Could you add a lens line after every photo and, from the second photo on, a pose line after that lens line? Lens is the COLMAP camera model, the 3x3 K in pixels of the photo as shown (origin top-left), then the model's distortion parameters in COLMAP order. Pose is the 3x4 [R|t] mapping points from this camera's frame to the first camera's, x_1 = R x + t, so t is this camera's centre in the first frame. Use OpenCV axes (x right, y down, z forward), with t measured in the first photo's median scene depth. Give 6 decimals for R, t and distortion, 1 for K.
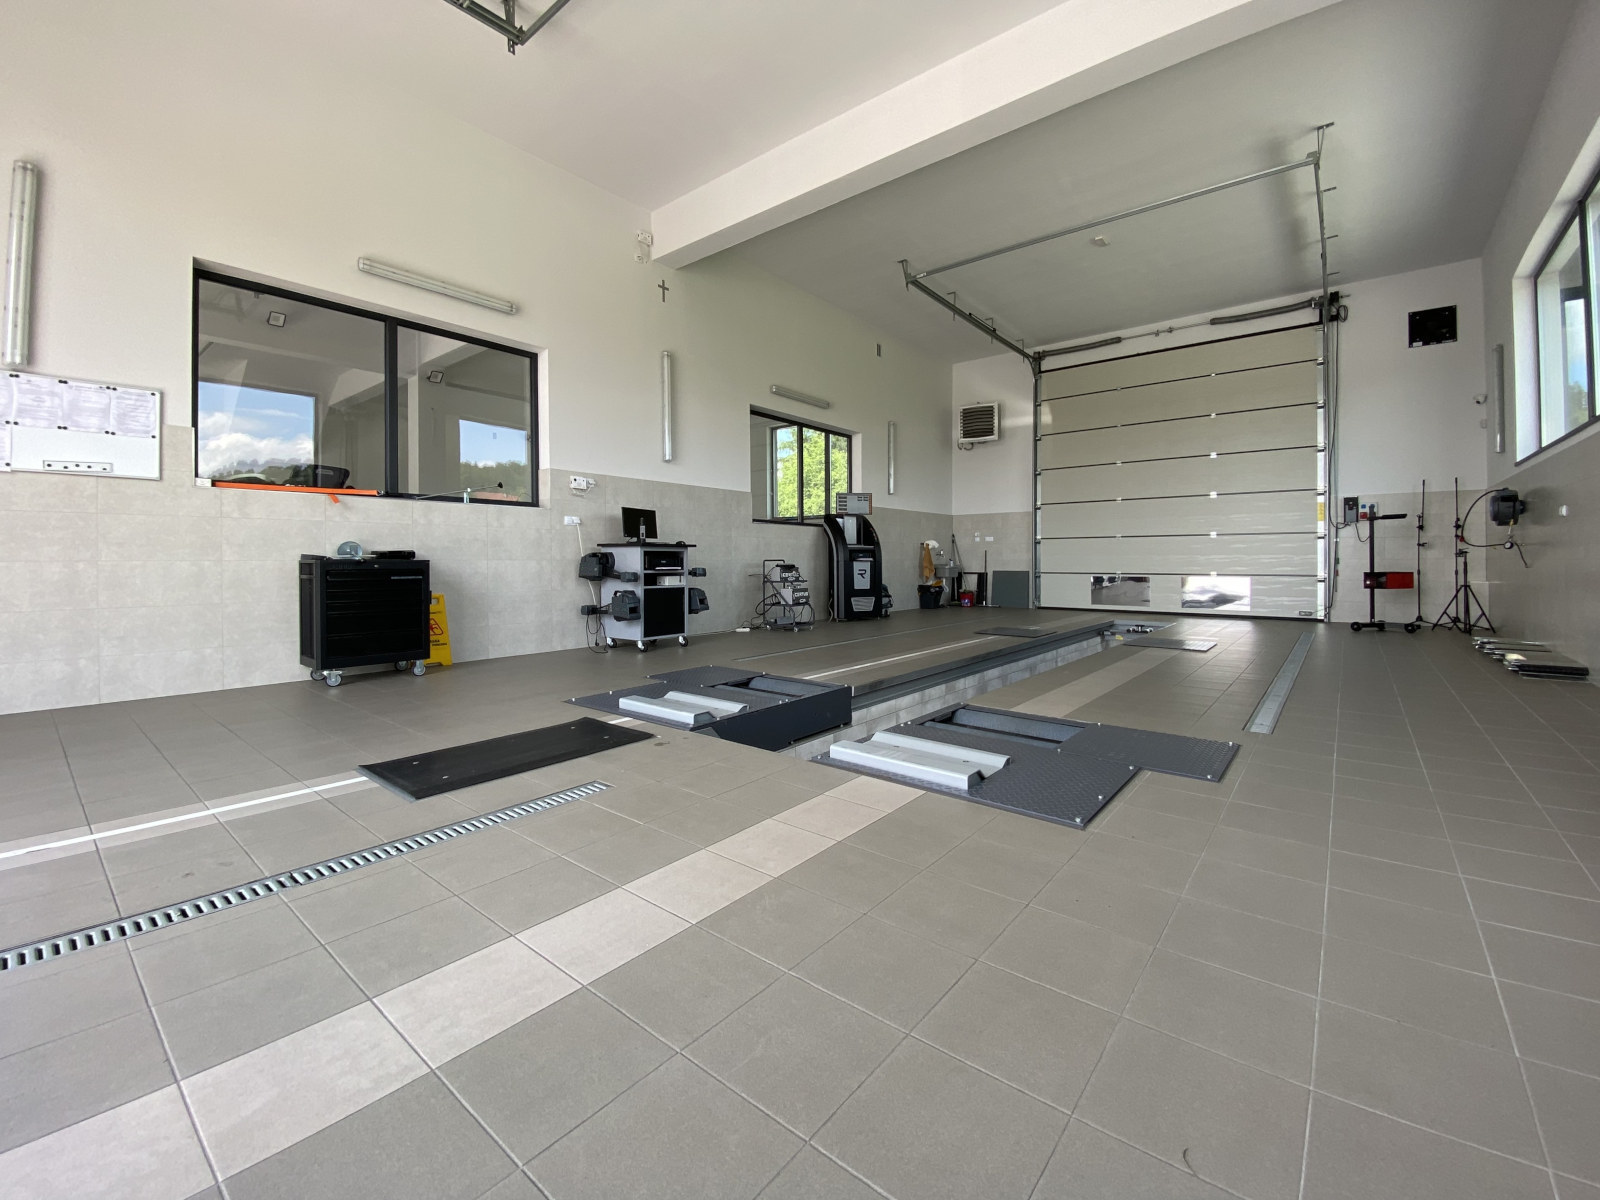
lens RADIAL K [[660.8, 0, 800.0], [0, 660.8, 600.0], [0, 0, 1]] dist [0.029326, -0.033163]
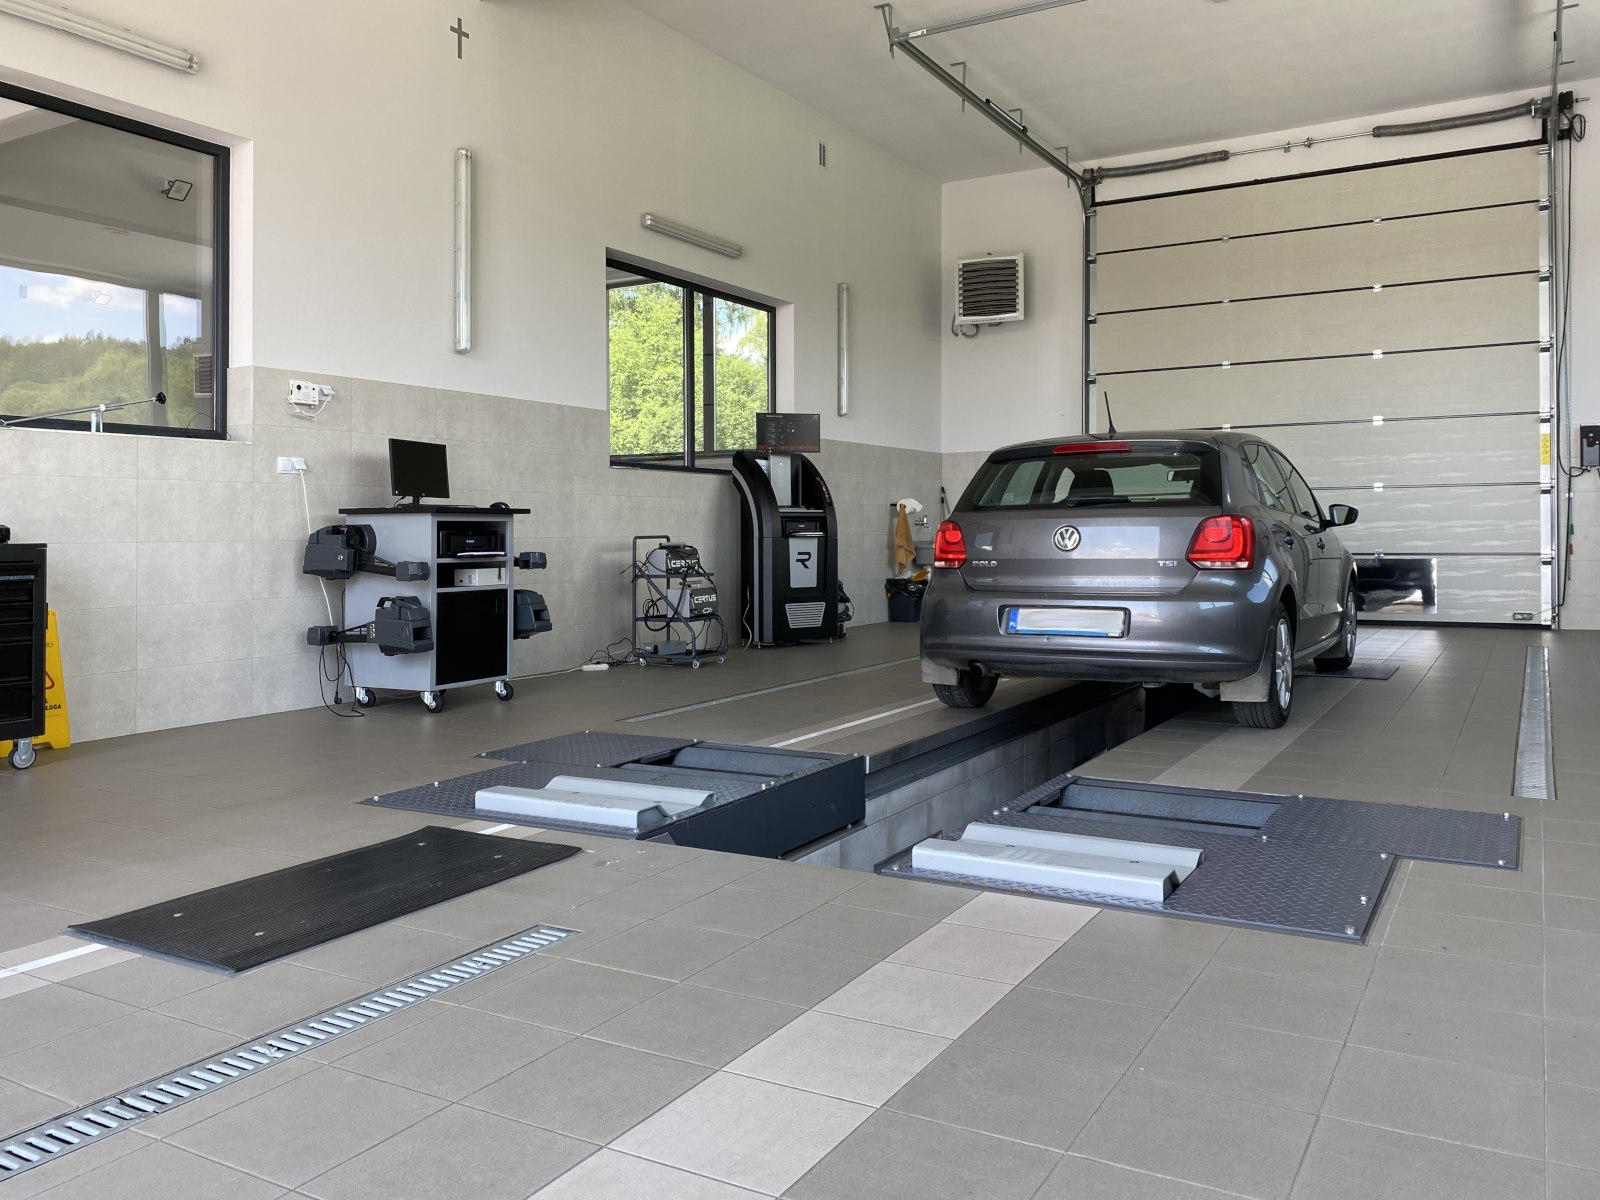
lens RADIAL K [[1263.5, 0, 800.0], [0, 1263.5, 600.0], [0, 0, 1]] dist [0.002978, -0.003313]
pose [[0.986962, -0.017660, 0.159981, -0.095682], [0.019054, 0.999793, -0.007182, 0.001434], [-0.159821, 0.010137, 0.987094, -0.043913]]
